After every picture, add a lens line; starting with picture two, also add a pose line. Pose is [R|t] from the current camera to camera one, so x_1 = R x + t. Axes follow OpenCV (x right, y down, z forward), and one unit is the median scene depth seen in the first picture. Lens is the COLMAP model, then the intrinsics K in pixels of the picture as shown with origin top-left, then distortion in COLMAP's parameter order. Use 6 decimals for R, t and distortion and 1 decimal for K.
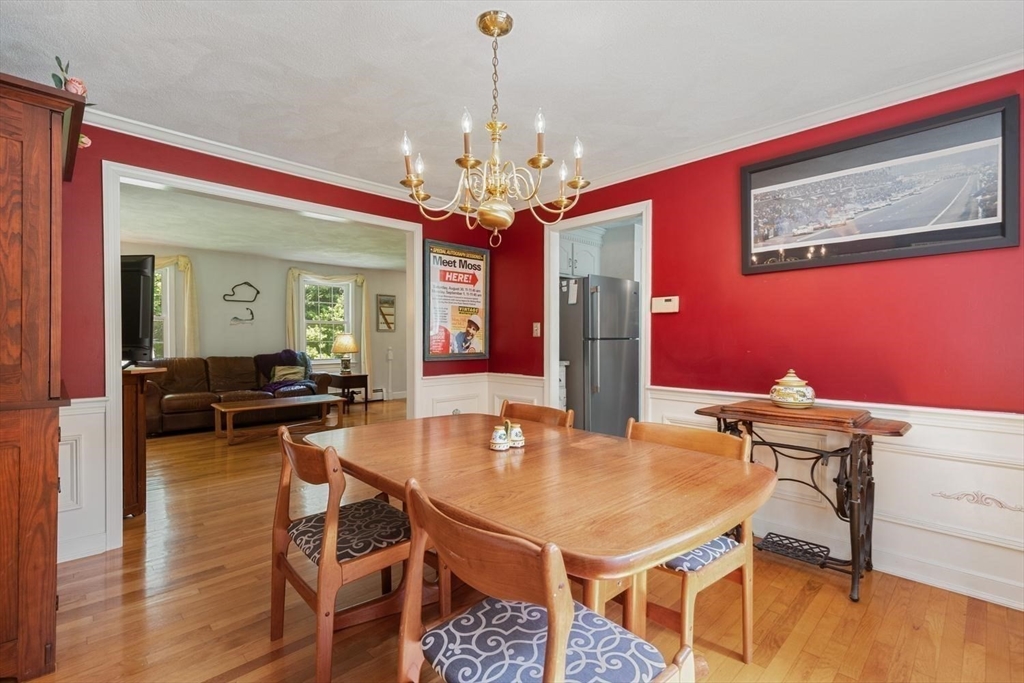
lens RADIAL K [[470.0, 0, 510.2], [0, 470.0, 341.9], [0, 0, 1]] dist [0.009777, -0.001588]
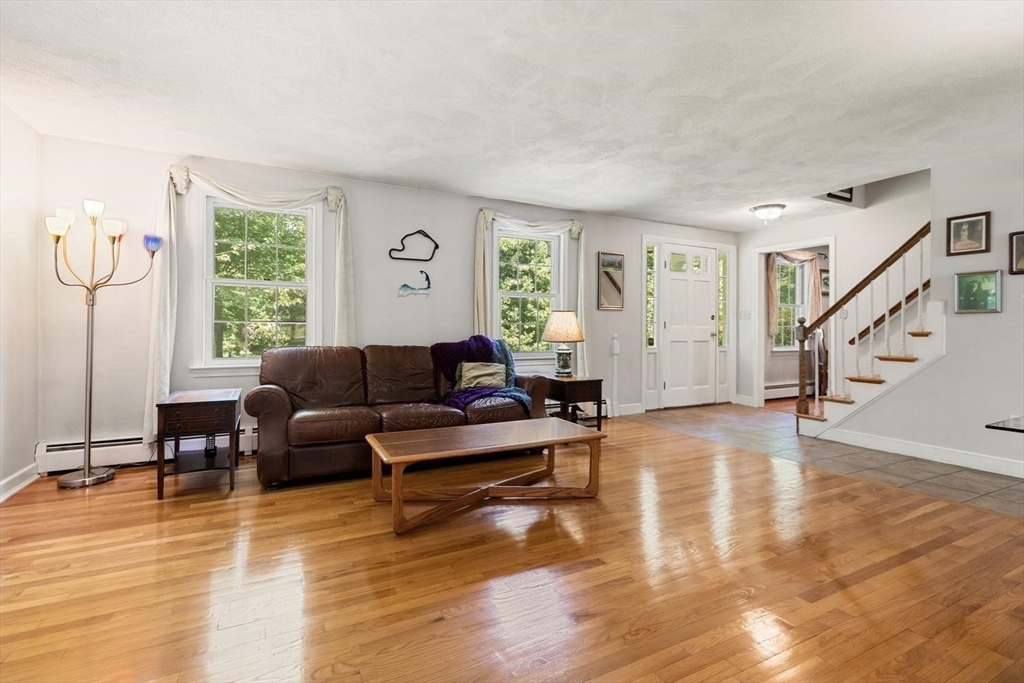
lens RADIAL K [[470.0, 0, 512.2], [0, 470.0, 323.4], [0, 0, 1]] dist [0.009777, -0.001588]
pose [[0.957720, 0.000239, -0.287703, -0.255162], [-0.006736, 0.999744, -0.021592, 0.013499], [0.287624, 0.022617, 0.957476, 0.423764]]
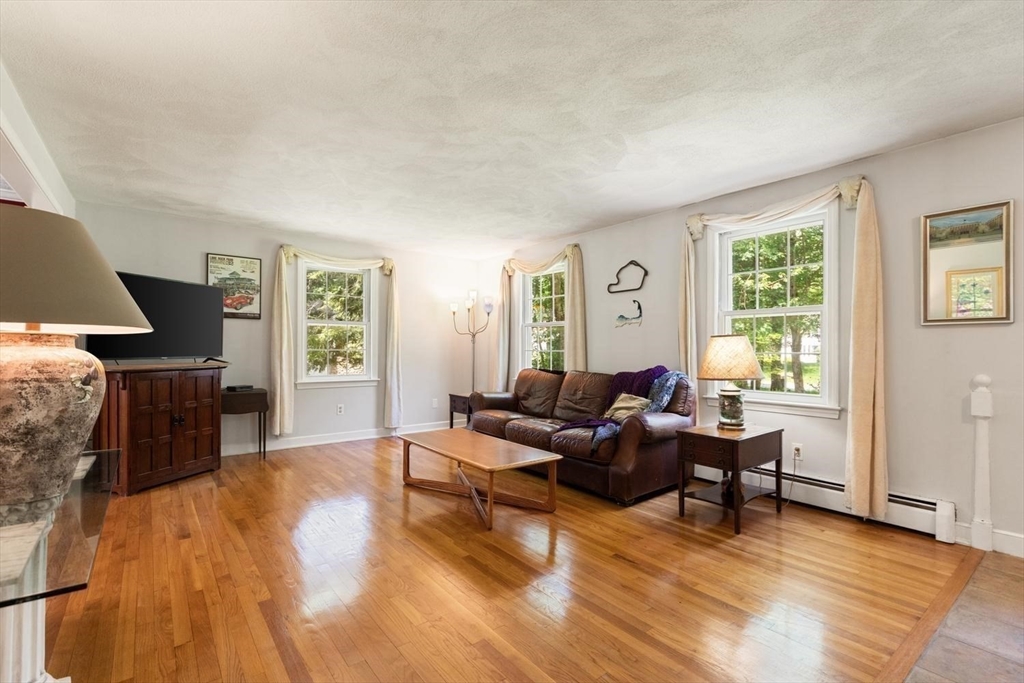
lens RADIAL K [[470.0, 0, 516.9], [0, 470.0, 346.6], [0, 0, 1]] dist [0.009777, -0.001588]
pose [[-0.099289, -0.005925, -0.995041, 0.103726], [-0.017127, 0.999844, -0.004244, -0.001953], [0.994911, 0.016621, -0.099375, 0.906662]]
